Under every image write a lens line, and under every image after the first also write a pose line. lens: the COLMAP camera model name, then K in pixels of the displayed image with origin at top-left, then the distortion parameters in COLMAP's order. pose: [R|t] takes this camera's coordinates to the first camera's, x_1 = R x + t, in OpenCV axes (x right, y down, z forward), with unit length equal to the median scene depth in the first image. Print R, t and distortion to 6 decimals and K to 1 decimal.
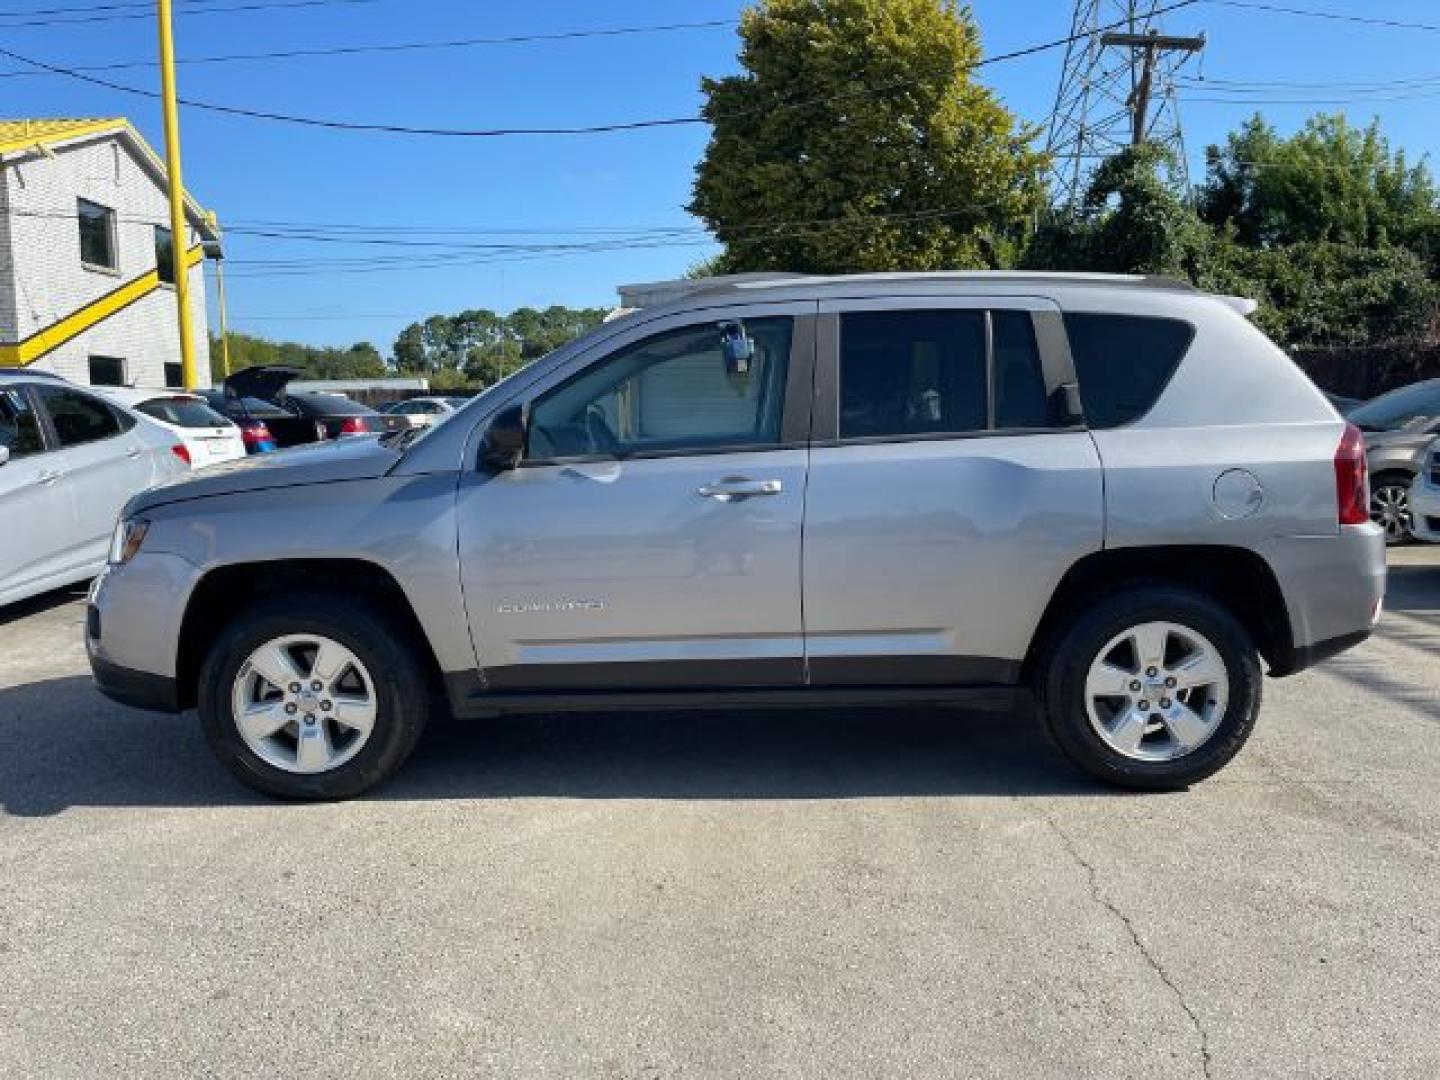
lens RADIAL K [[1087.0, 0, 720.0], [0, 1087.0, 540.0], [0, 0, 1]] dist [0.069154, -0.097092]
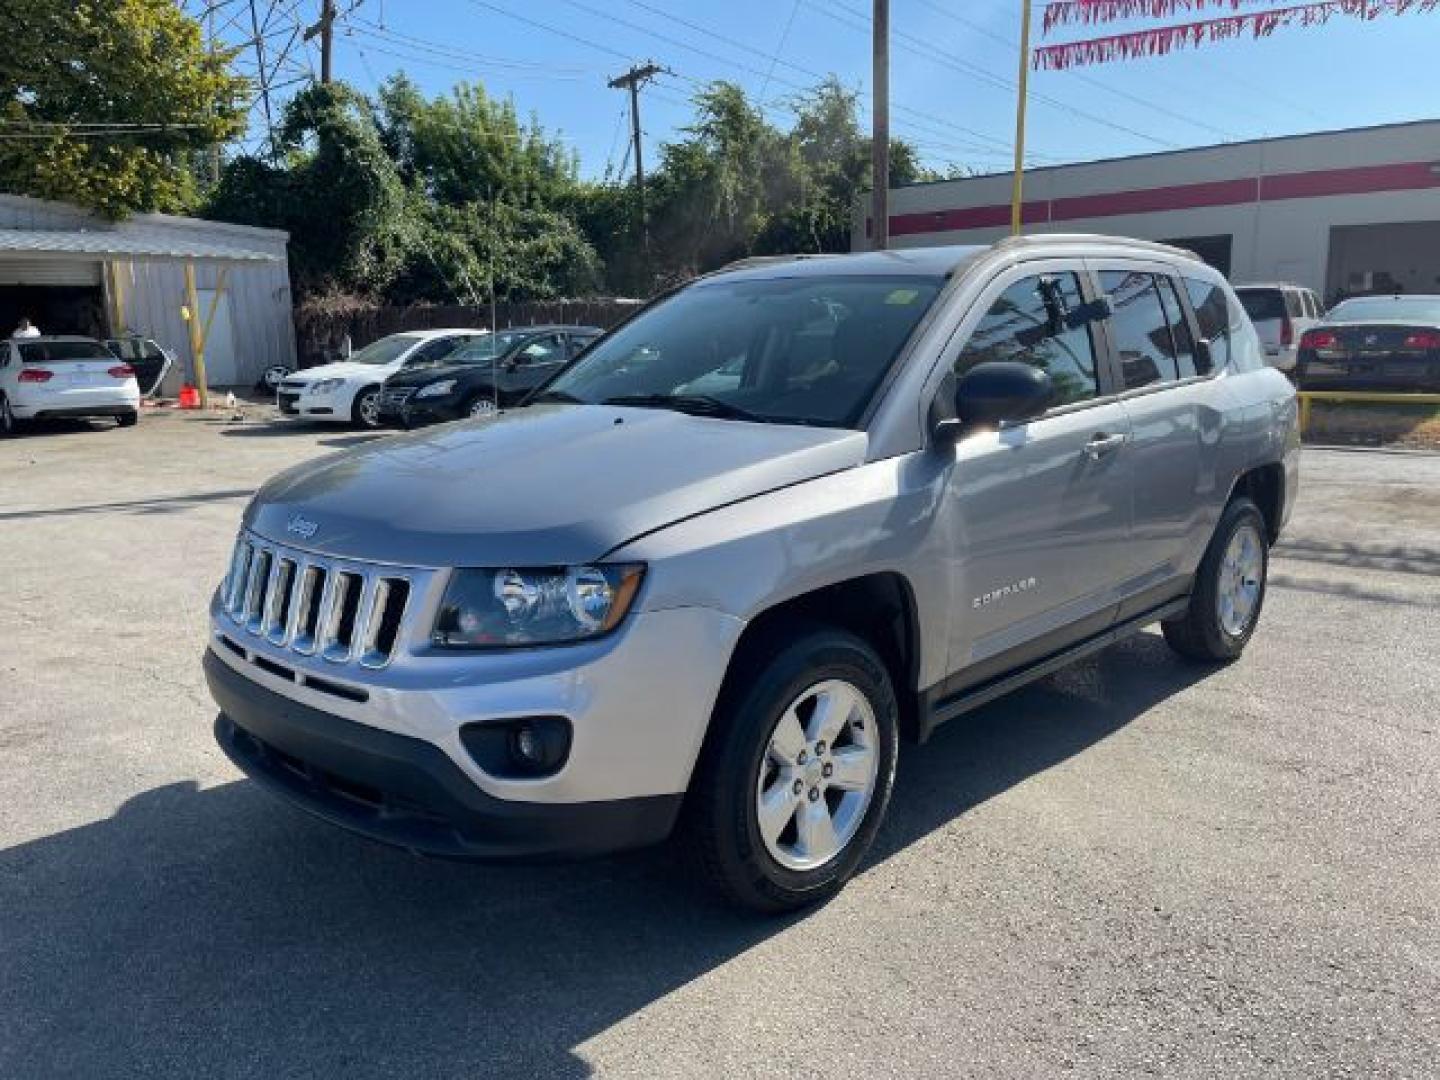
lens RADIAL K [[1087.0, 0, 720.0], [0, 1087.0, 540.0], [0, 0, 1]] dist [0.069154, -0.097092]
pose [[0.702209, -0.132844, 0.699468, -0.121141], [0.099235, 0.991111, 0.088609, -0.010760], [-0.705022, 0.007190, 0.709149, 0.067773]]
